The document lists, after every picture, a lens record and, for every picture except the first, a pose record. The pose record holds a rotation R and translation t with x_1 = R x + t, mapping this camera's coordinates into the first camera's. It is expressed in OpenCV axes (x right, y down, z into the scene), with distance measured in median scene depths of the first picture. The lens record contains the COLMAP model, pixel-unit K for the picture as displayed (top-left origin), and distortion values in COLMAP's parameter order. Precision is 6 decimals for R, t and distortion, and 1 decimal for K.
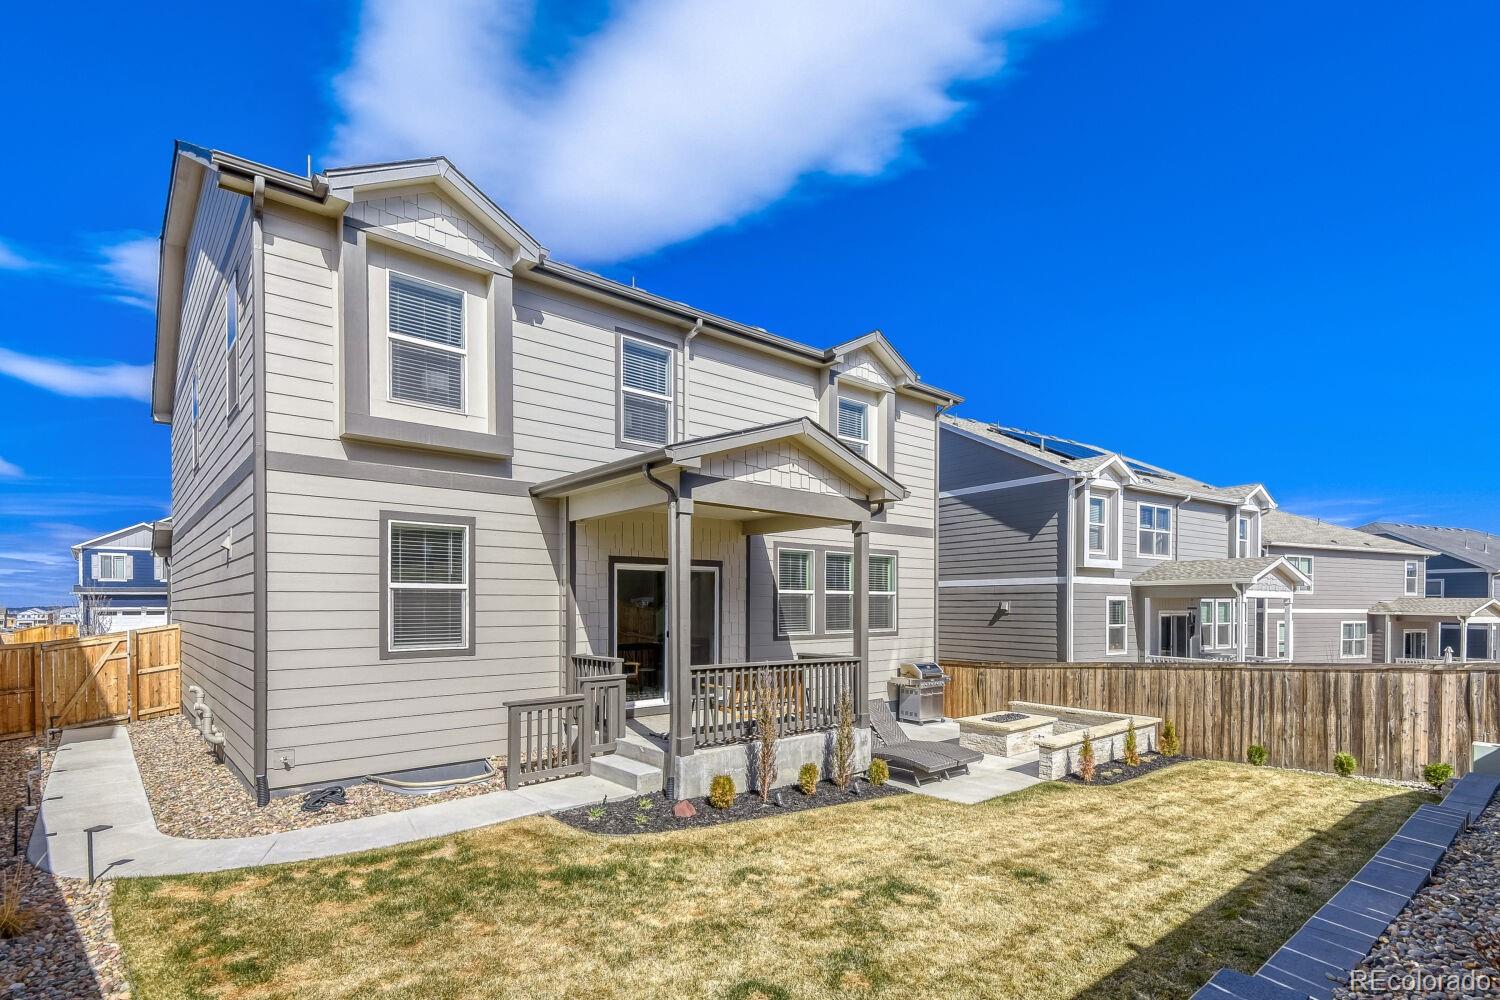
lens RADIAL K [[704.4, 0, 750.0], [0, 704.4, 500.0], [0, 0, 1]] dist [0.010111, -0.000321]
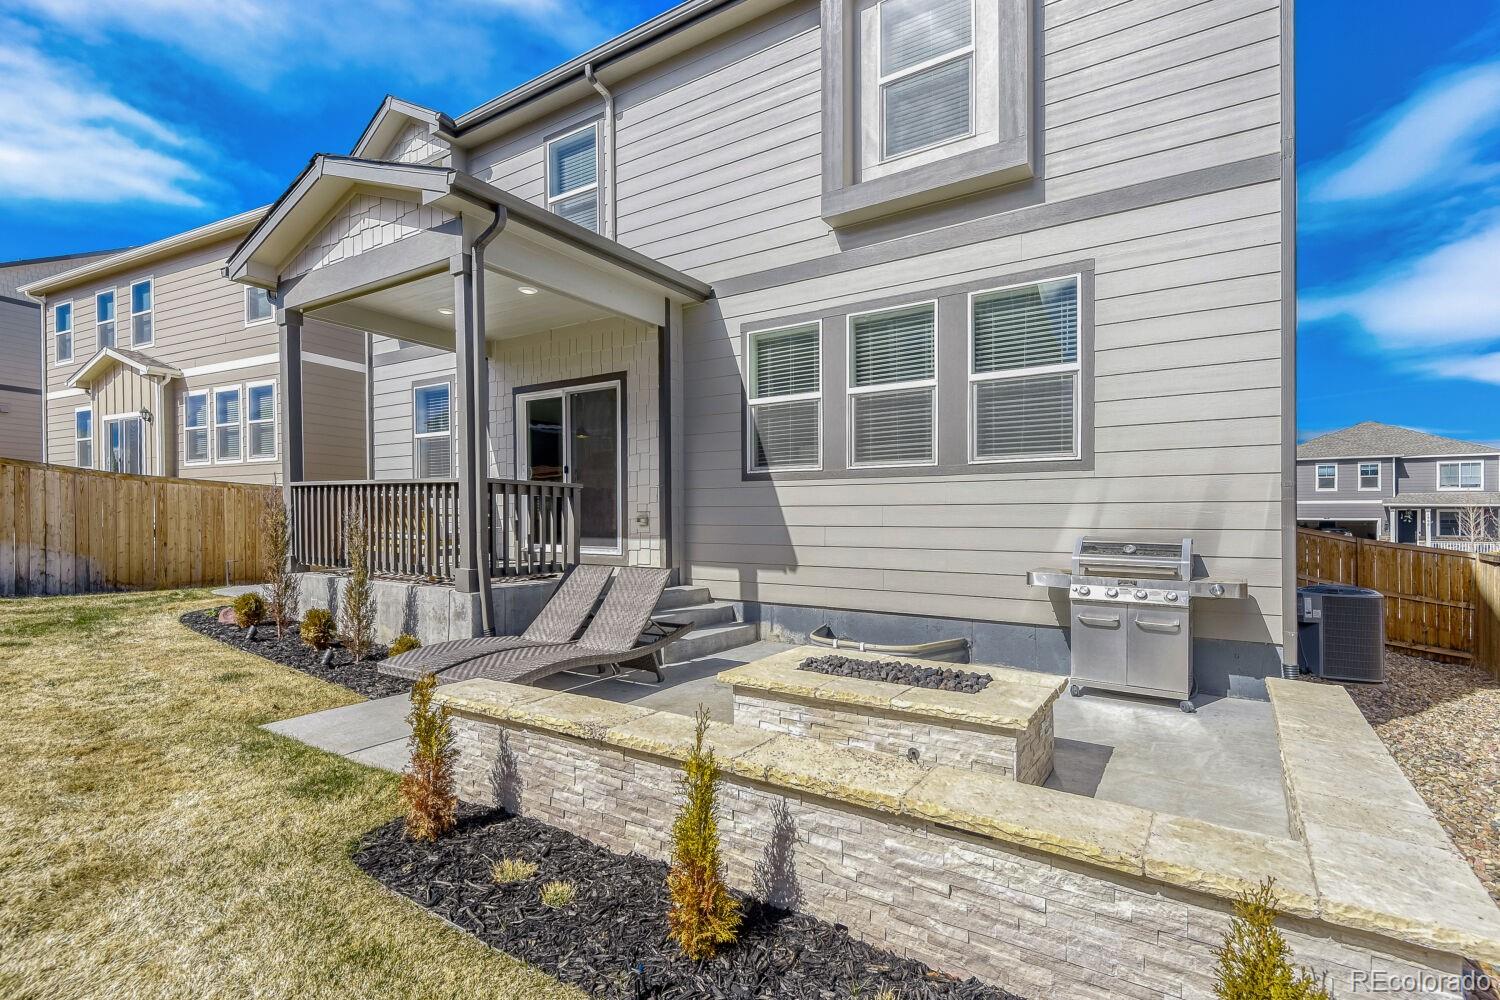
lens RADIAL K [[712.6, 0, 755.6], [0, 712.6, 511.7], [0, 0, 1]] dist [0.000889, 0.000003]
pose [[0.258507, -0.022822, -0.965740, 0.651338], [0.125474, 0.992045, 0.010143, 0.220987], [0.957826, -0.123797, 0.259314, 0.835548]]
